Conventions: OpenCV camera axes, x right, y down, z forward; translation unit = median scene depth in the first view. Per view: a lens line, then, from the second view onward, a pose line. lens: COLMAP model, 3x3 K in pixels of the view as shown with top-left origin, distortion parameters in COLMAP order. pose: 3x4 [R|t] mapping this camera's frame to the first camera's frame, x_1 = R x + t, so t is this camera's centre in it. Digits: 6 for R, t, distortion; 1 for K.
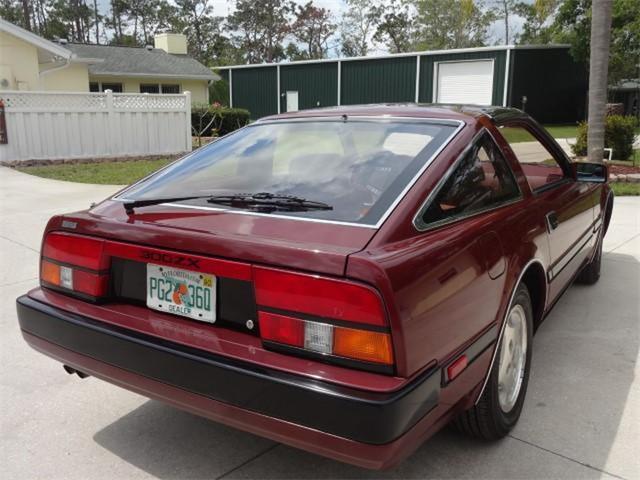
lens RADIAL K [[568.3, 0, 320.0], [0, 568.3, 240.0], [0, 0, 1]] dist [0.004326, 0.005502]
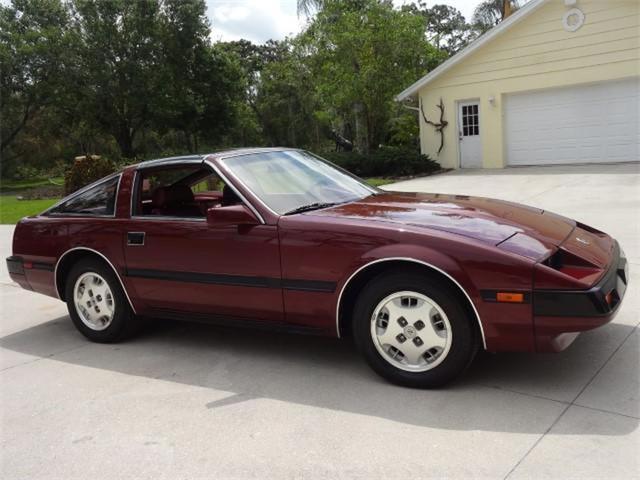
lens RADIAL K [[560.6, 0, 320.0], [0, 560.6, 240.0], [0, 0, 1]] dist [-0.003266, 0.013604]
pose [[0.068913, 0.162780, -0.984253, 0.278964], [-0.146168, 0.977599, 0.151446, -0.047010], [0.986857, 0.133429, 0.091163, 0.201712]]
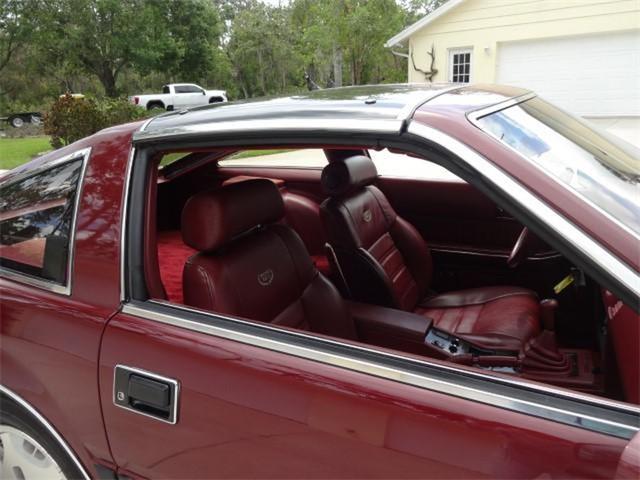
lens RADIAL K [[469.2, 0, 320.0], [0, 469.2, 240.0], [0, 0, 1]] dist [-0.009378, 0.001159]
pose [[0.142763, 0.298891, -0.943548, 0.108483], [-0.174140, 0.946027, 0.273328, -0.038149], [0.974317, 0.125288, 0.187107, 0.158623]]
